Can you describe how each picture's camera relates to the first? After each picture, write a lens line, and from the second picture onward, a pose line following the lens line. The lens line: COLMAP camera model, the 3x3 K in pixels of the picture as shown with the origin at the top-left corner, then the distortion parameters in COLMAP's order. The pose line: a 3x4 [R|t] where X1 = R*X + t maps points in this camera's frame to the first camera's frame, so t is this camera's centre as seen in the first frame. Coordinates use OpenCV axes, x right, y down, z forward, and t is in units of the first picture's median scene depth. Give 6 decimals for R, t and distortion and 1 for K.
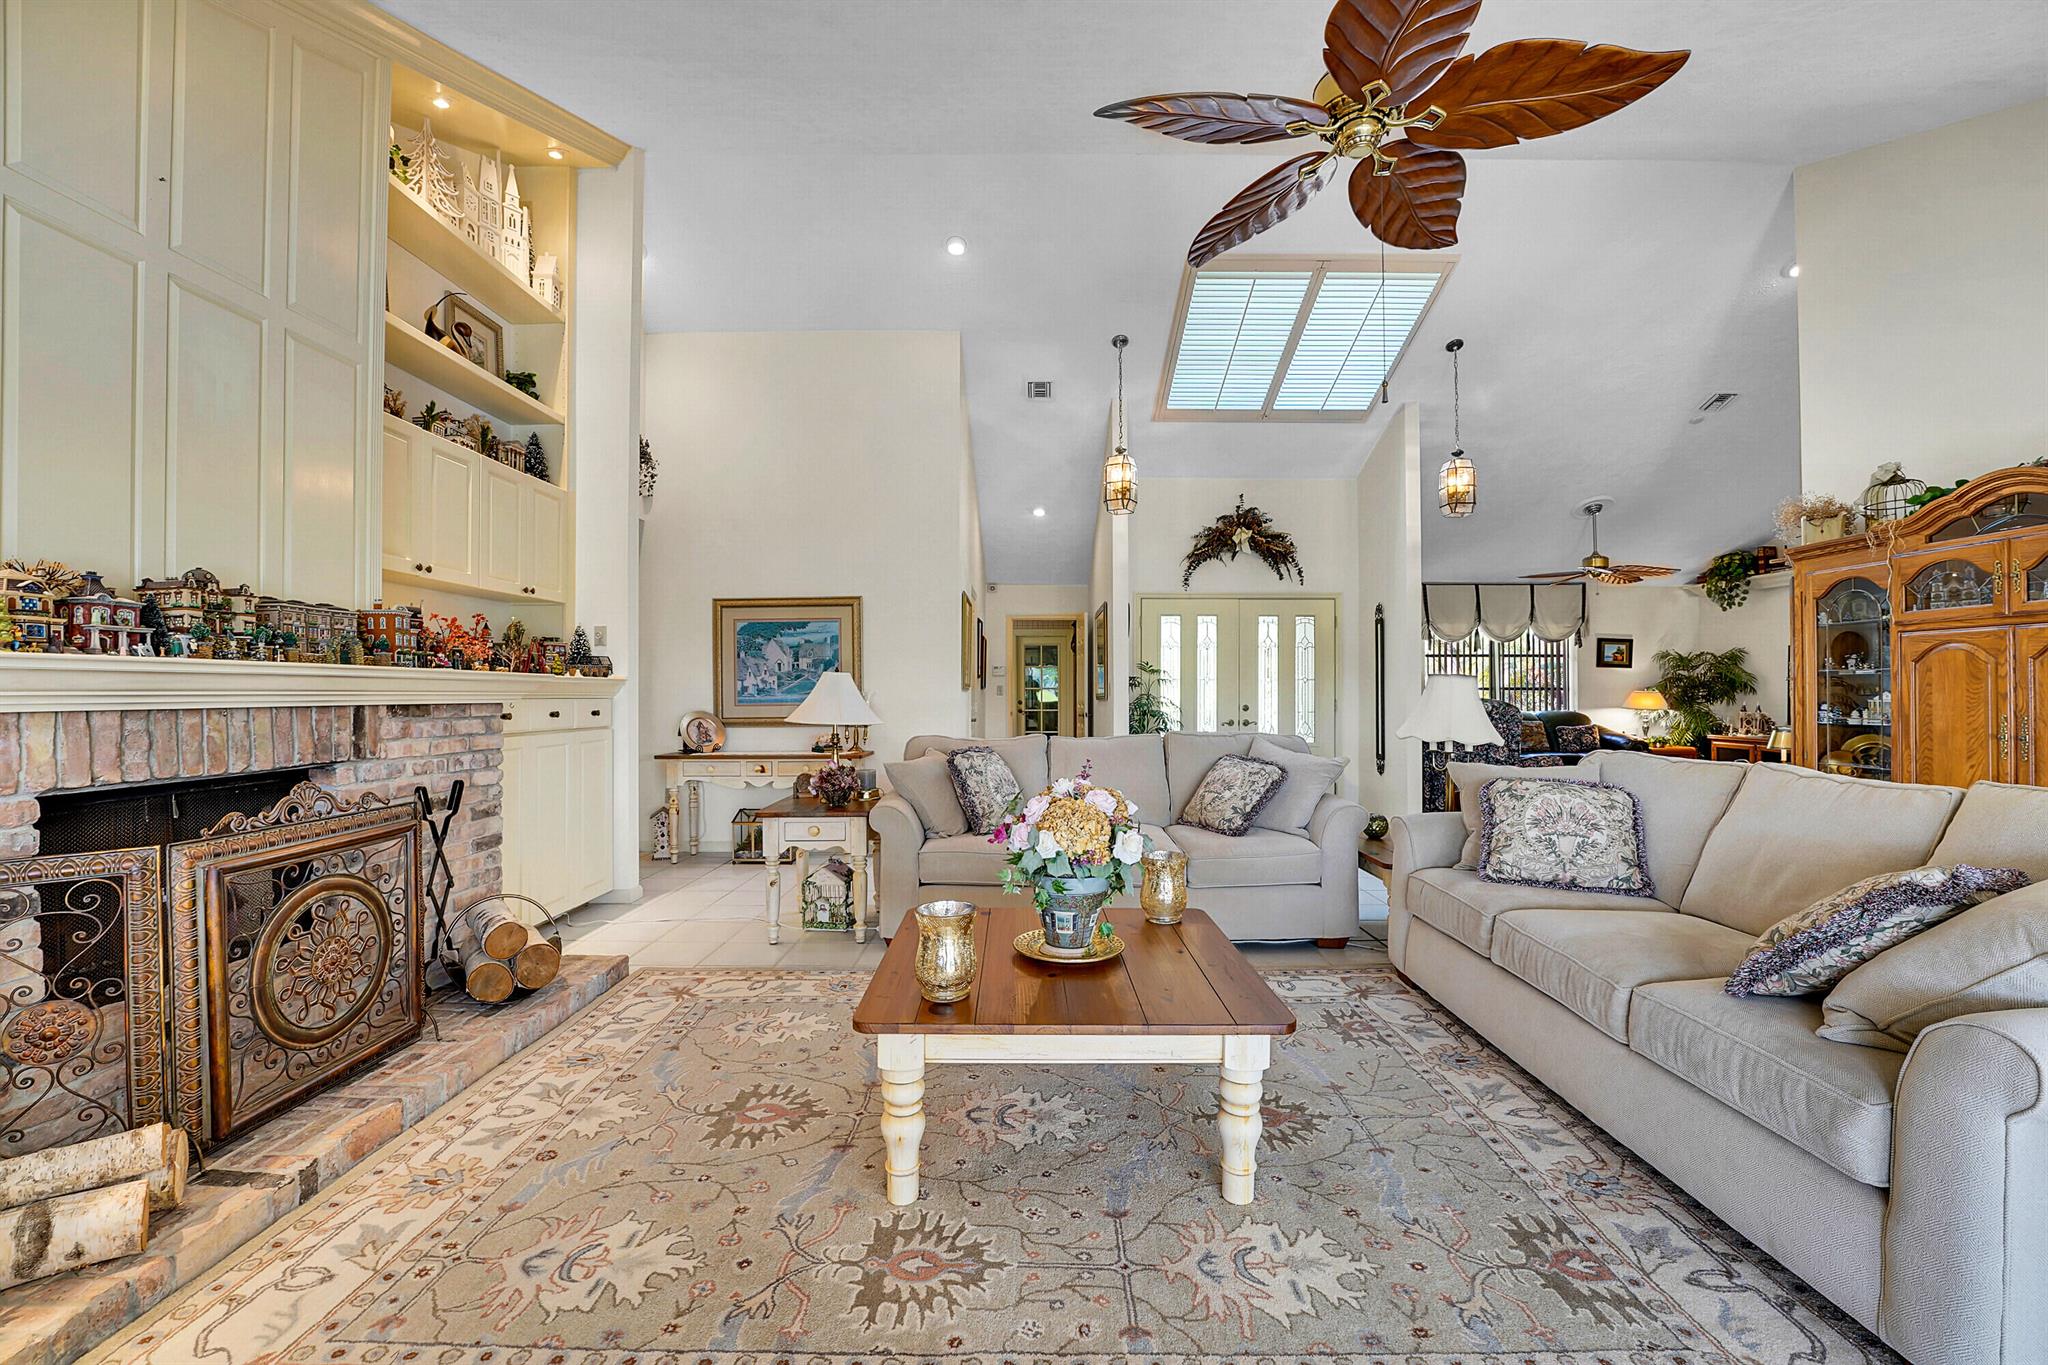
lens RADIAL K [[833.7, 0, 1028.5], [0, 833.7, 683.6], [0, 0, 1]] dist [-0.025443, 0.001507]
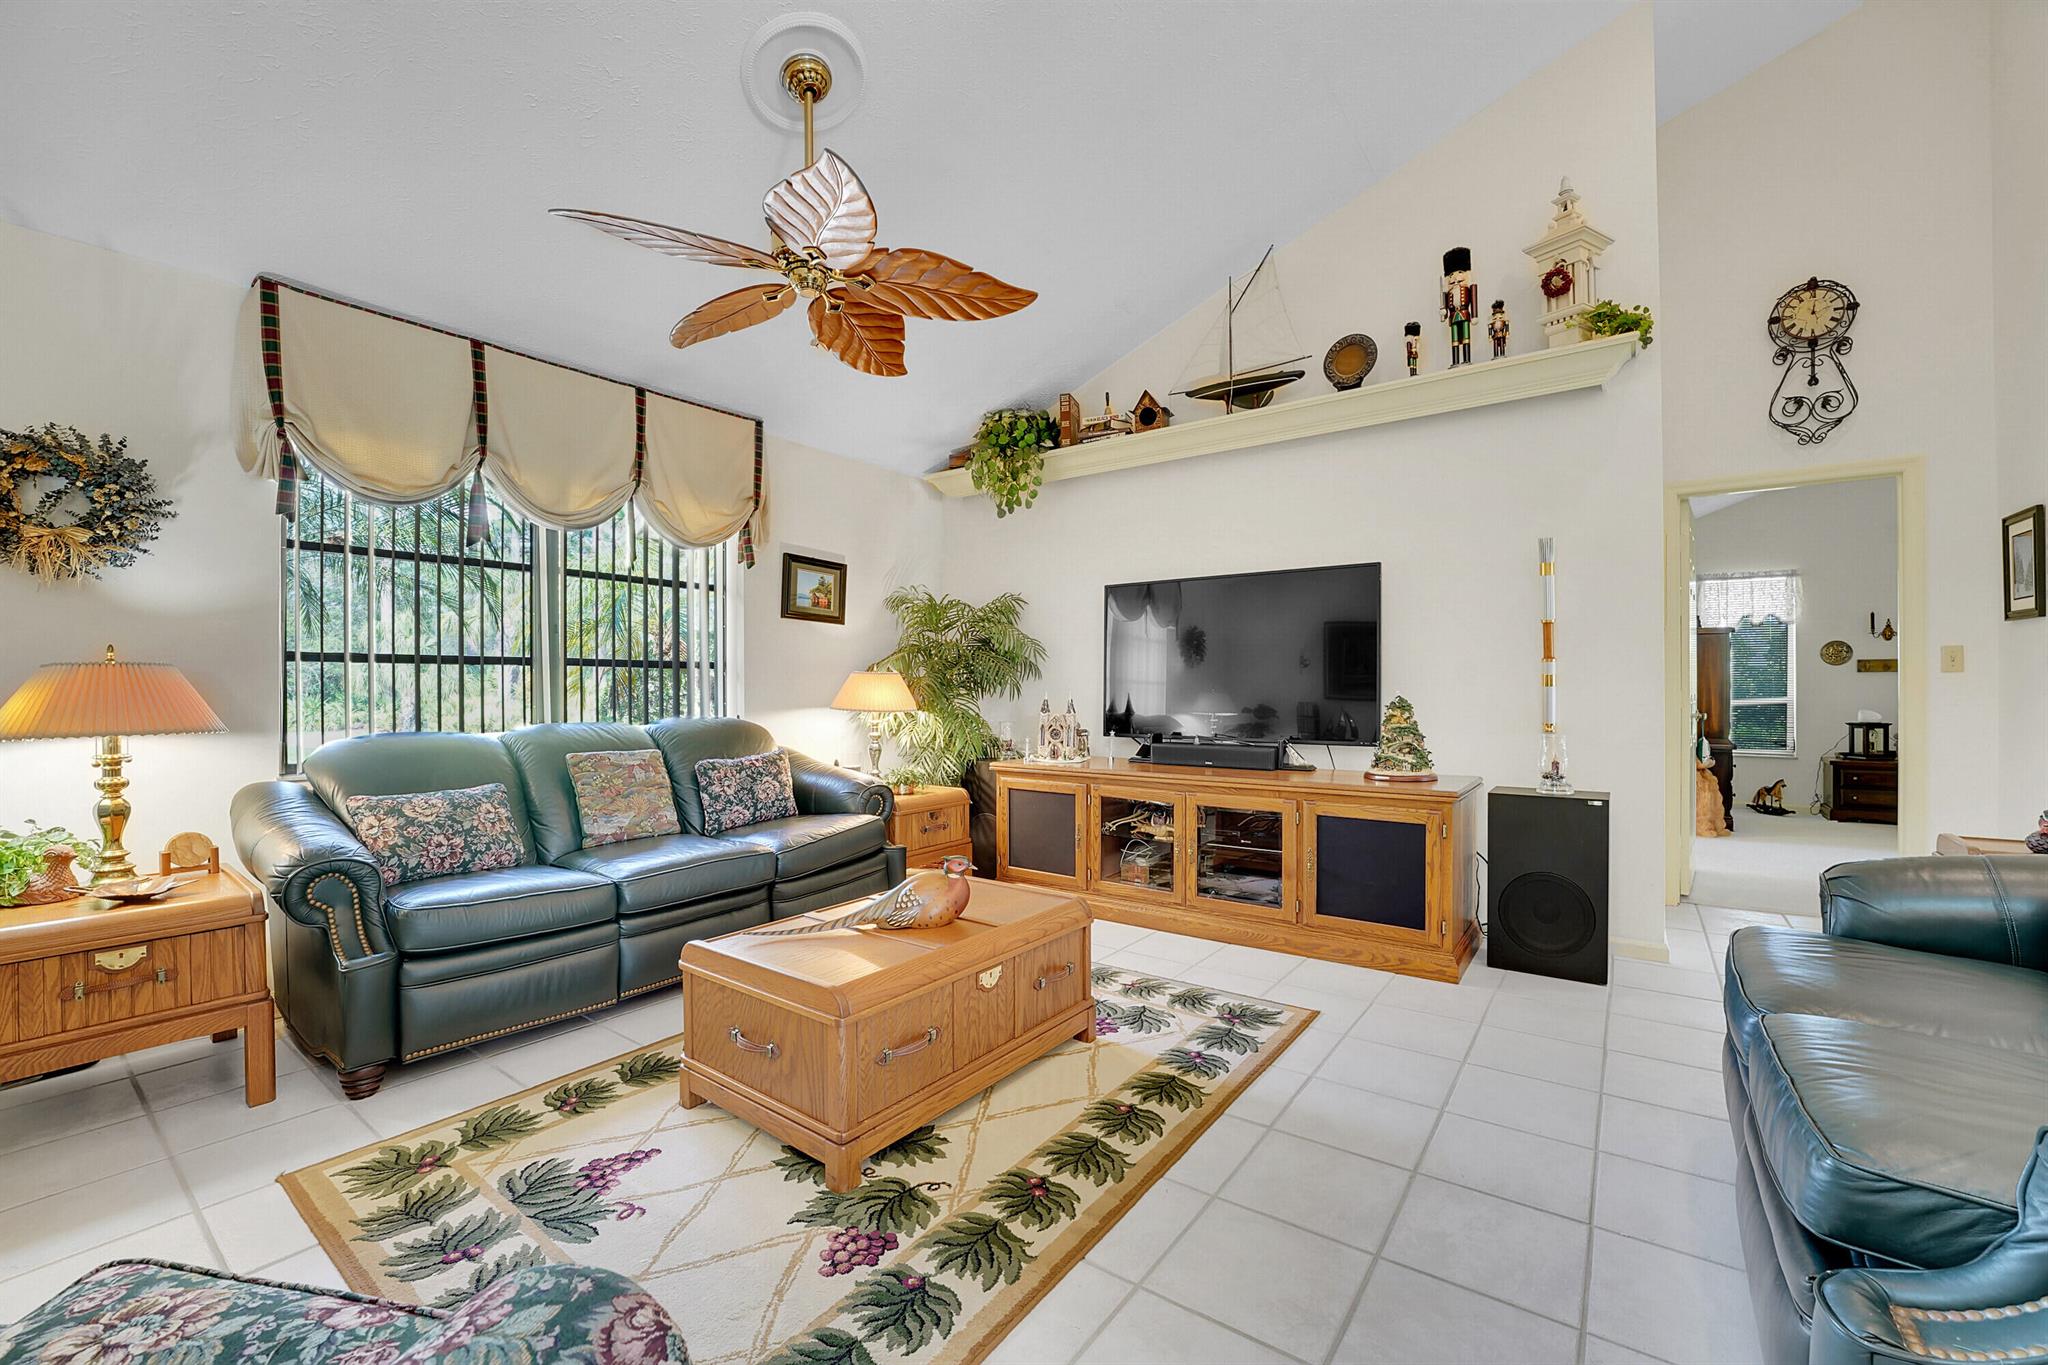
lens RADIAL K [[833.7, 0, 1030.7], [0, 833.7, 687.5], [0, 0, 1]] dist [-0.025443, 0.001507]
pose [[0.584036, 0.001403, 0.811727, 1.008977], [-0.004951, 0.999986, 0.001834, 0.040027], [-0.811713, -0.005090, 0.584034, 1.569911]]
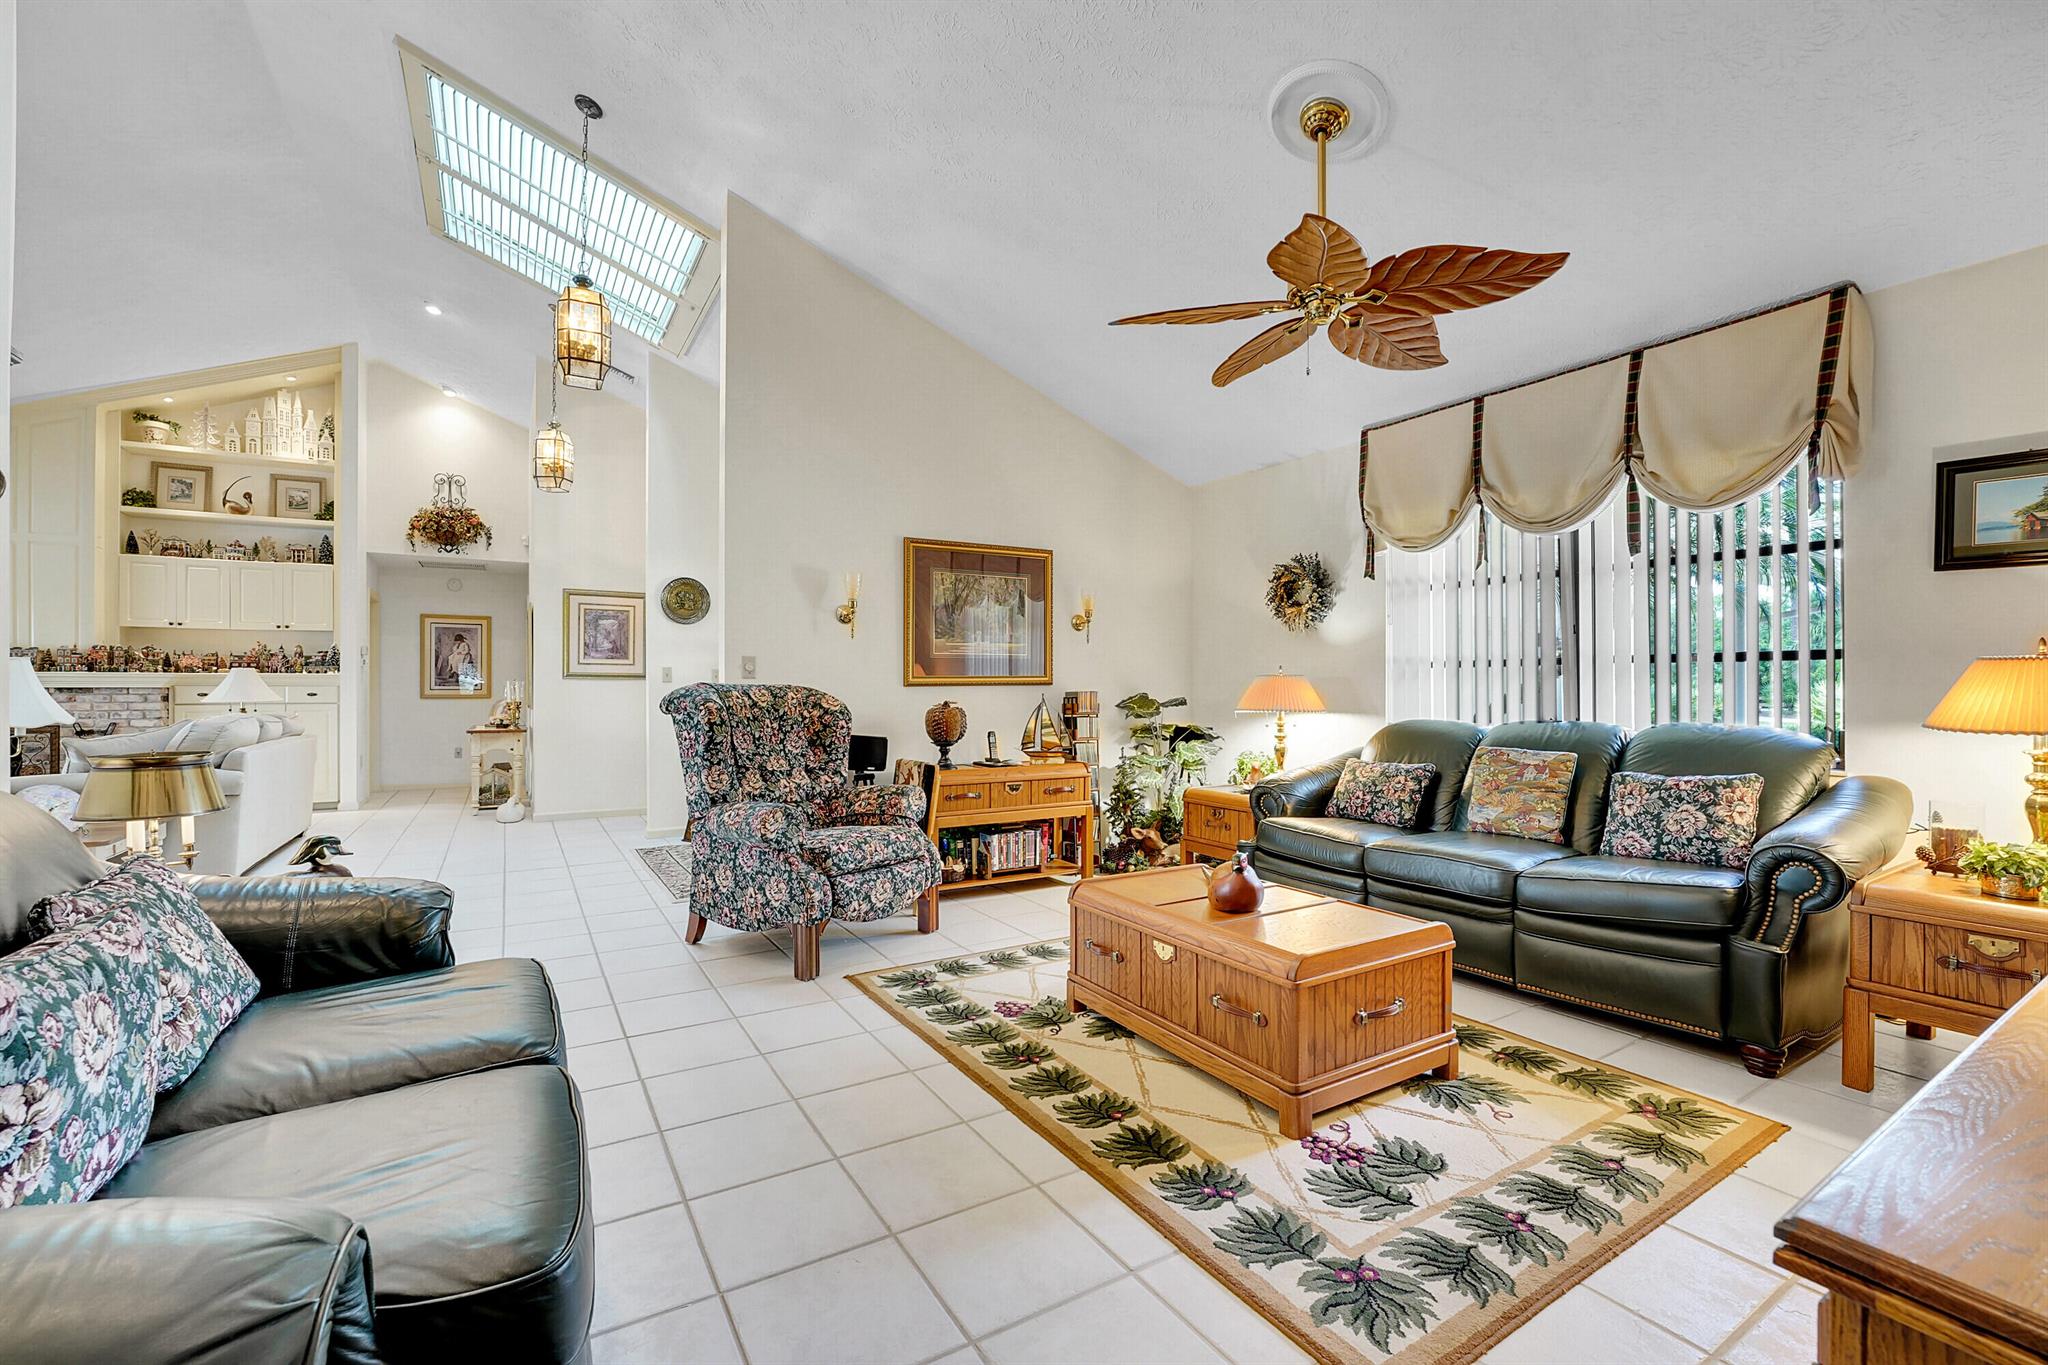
lens RADIAL K [[833.7, 0, 1017.9], [0, 833.7, 687.3], [0, 0, 1]] dist [-0.025443, 0.001507]
pose [[0.529599, -0.002268, -0.848245, 1.882748], [0.011945, 0.999917, 0.004785, 0.033114], [0.848164, -0.012667, 0.529582, 1.498888]]
